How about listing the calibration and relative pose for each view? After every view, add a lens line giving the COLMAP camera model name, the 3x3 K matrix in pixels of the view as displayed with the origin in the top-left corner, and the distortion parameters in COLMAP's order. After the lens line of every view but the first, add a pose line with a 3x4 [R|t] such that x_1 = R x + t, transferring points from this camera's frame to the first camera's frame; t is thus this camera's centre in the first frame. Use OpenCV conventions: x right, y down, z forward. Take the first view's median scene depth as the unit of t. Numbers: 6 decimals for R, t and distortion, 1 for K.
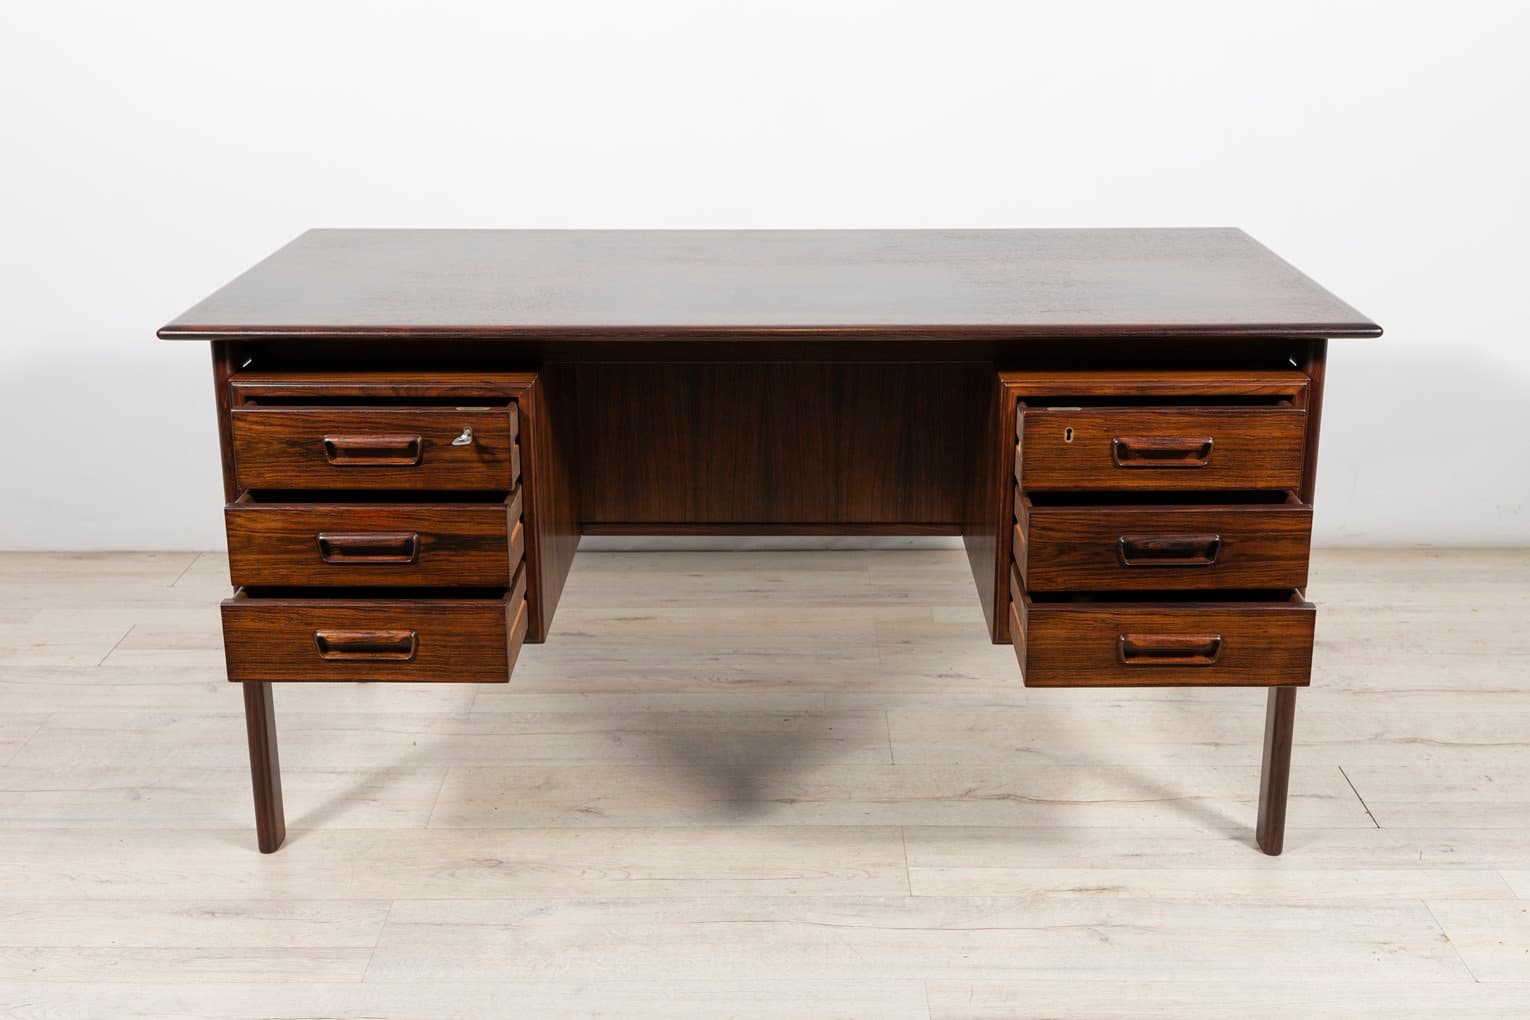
lens RADIAL K [[1752.0, 0, 775.1], [0, 1752.0, 649.0], [0, 0, 1]] dist [0.004982, 0.000000]
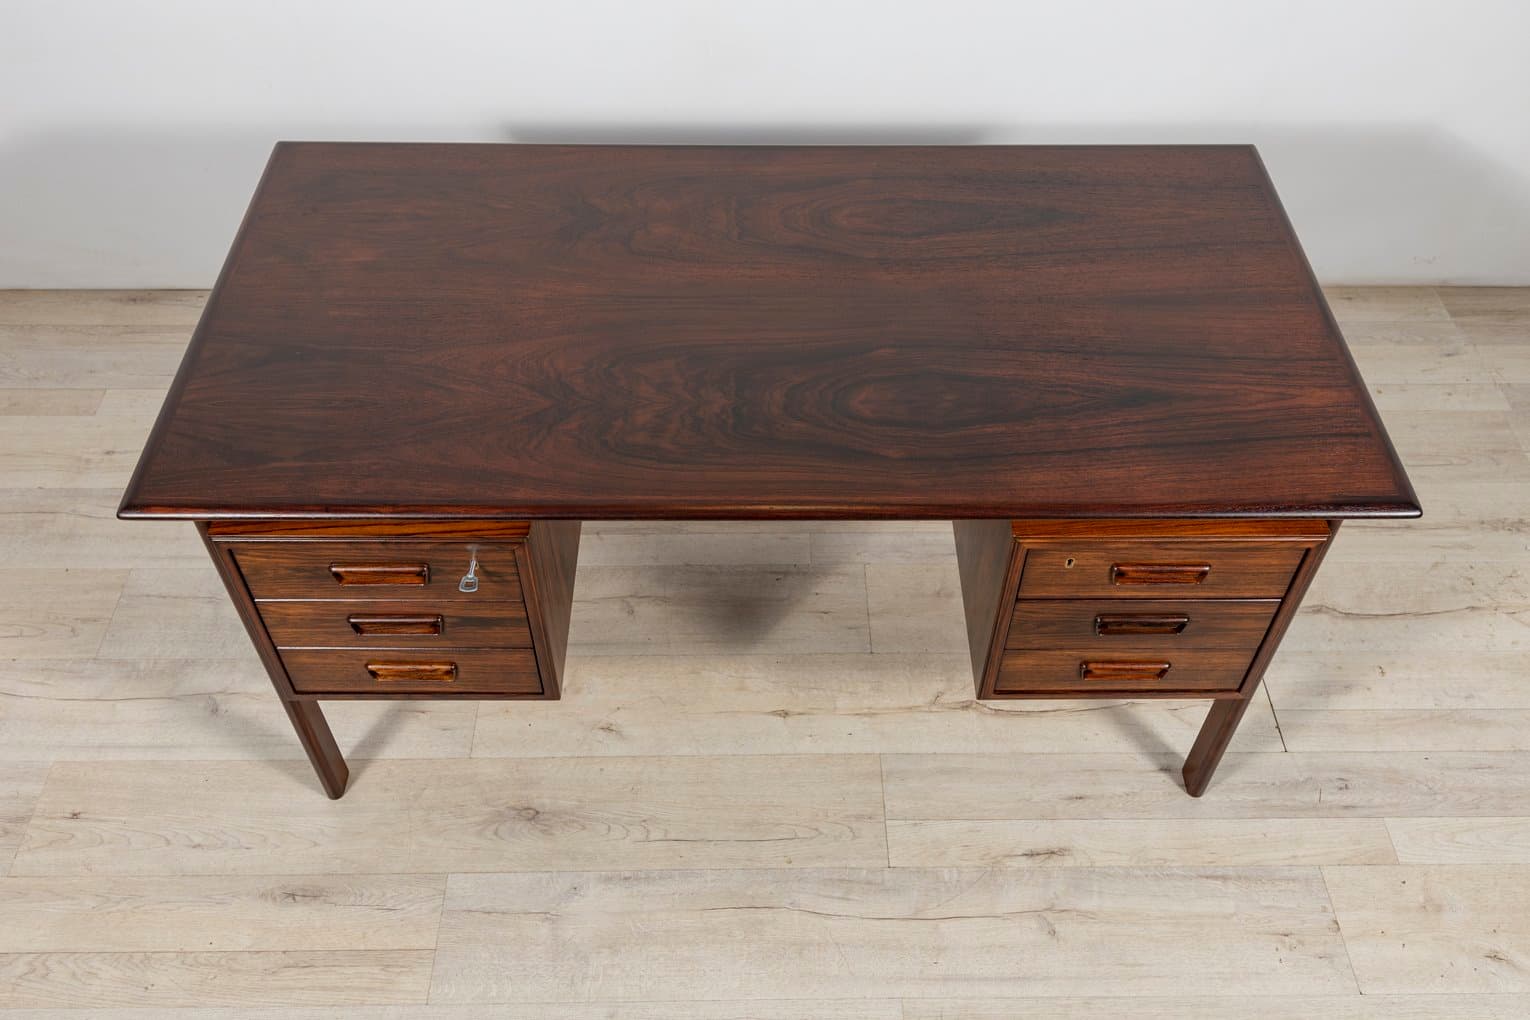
lens RADIAL K [[1197.7, 0, 768.8], [0, 1197.7, 488.6], [0, 0, 1]] dist [0.001837, -0.001935]
pose [[0.999803, -0.006277, 0.018848, -0.016798], [-0.003112, 0.887573, 0.460656, -0.455872], [-0.019621, -0.460624, 0.887378, 0.405891]]
